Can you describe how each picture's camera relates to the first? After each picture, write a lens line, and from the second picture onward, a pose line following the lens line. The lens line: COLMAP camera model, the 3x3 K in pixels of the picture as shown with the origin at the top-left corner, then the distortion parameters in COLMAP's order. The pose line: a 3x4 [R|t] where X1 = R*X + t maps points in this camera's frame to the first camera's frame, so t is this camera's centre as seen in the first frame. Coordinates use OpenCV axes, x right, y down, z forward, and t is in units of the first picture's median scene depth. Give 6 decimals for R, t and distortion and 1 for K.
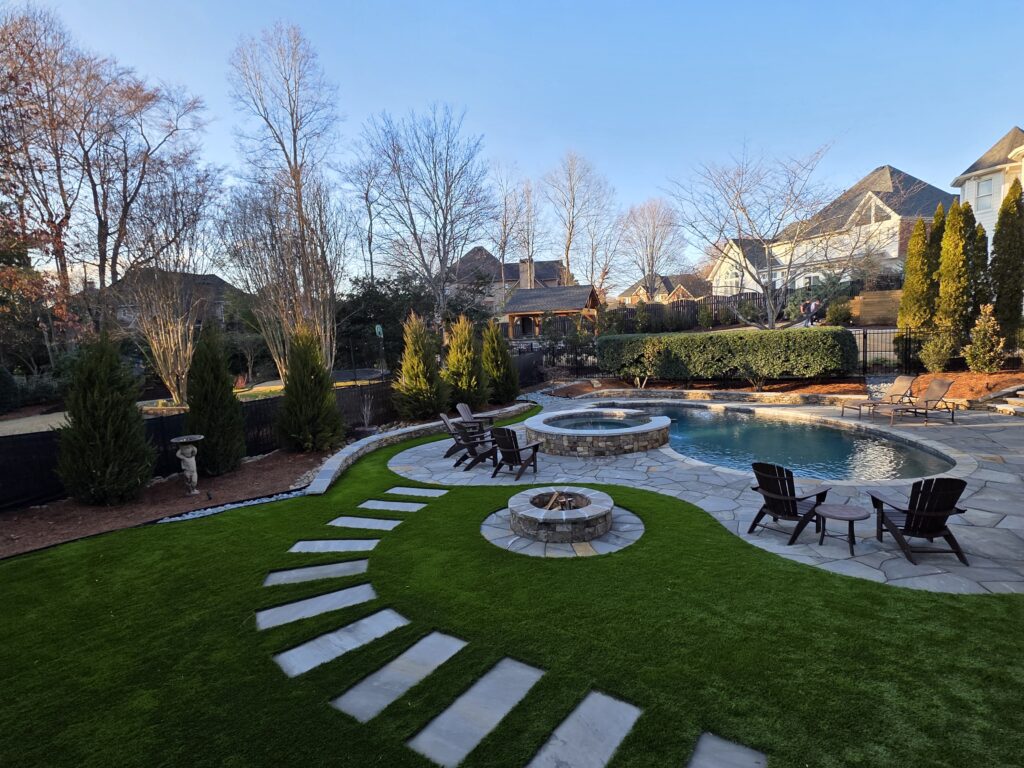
lens RADIAL K [[552.9, 0, 511.7], [0, 552.9, 379.2], [0, 0, 1]] dist [0.004645, 0.000013]
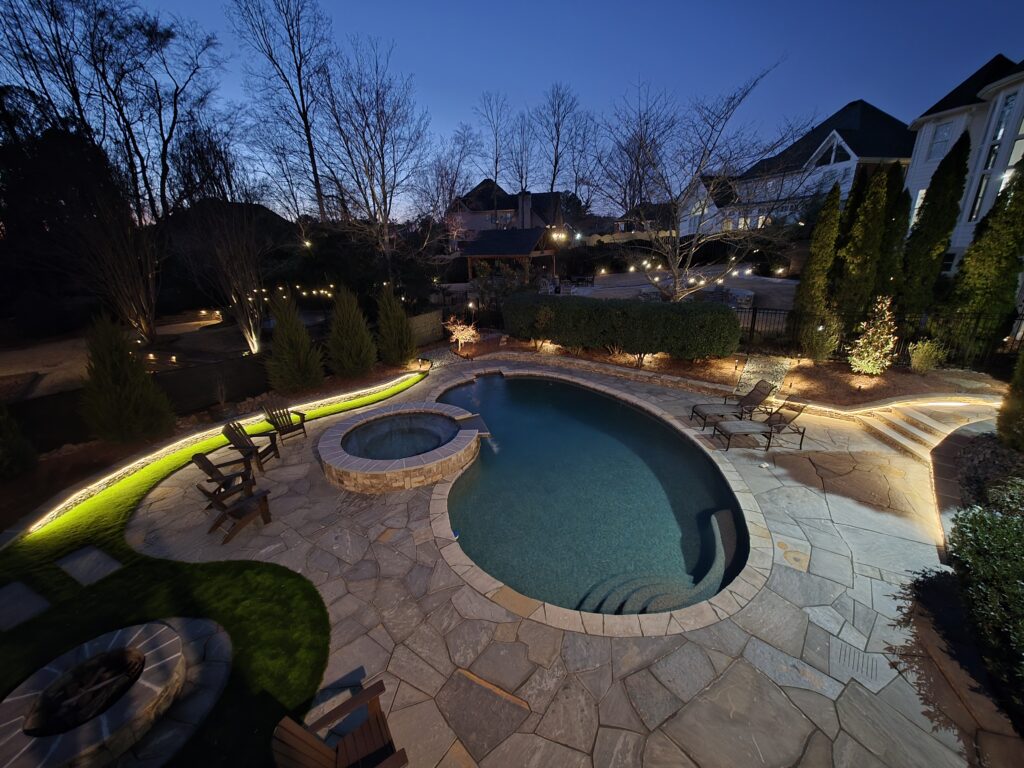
lens RADIAL K [[405.7, 0, 515.0], [0, 405.7, 383.3], [0, 0, 1]] dist [-0.000026, 0.000347]
pose [[0.997313, 0.037207, -0.063100, 0.131420], [-0.020619, 0.969159, 0.245571, -0.060765], [0.070291, -0.243610, 0.967323, 0.124829]]
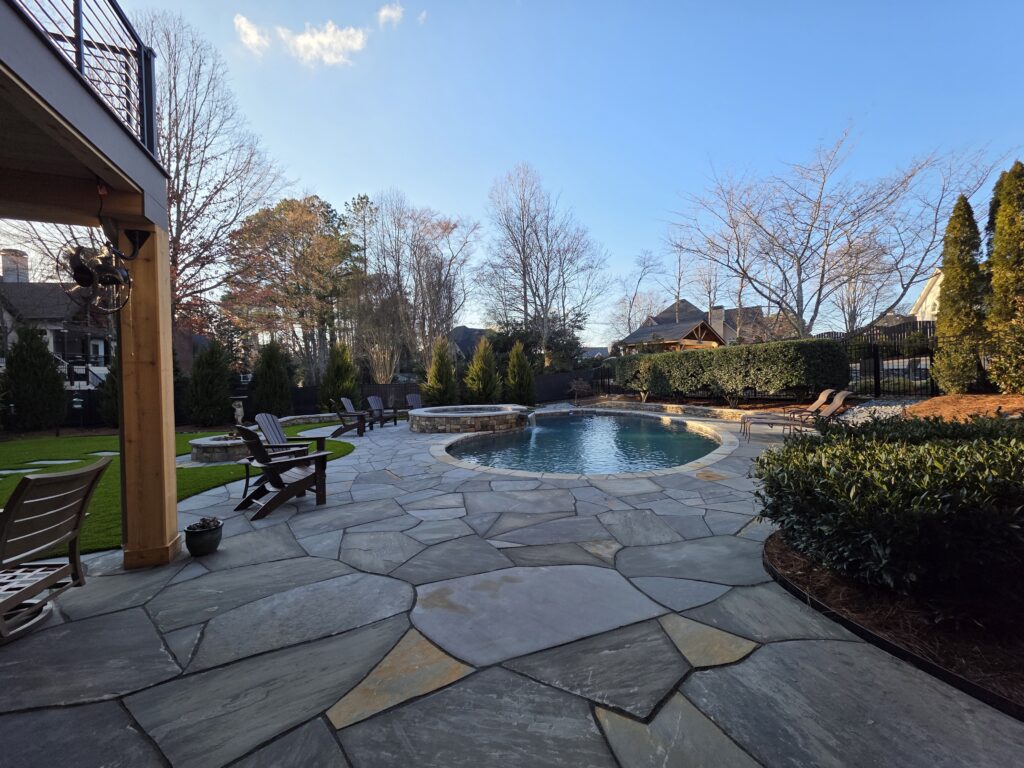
lens RADIAL K [[405.7, 0, 515.0], [0, 405.7, 383.3], [0, 0, 1]] dist [-0.000026, 0.000347]
pose [[0.837820, 0.035122, -0.544816, 0.249202], [-0.067325, 0.996958, -0.039263, 0.015049], [0.541779, 0.069575, 0.837636, 0.100935]]
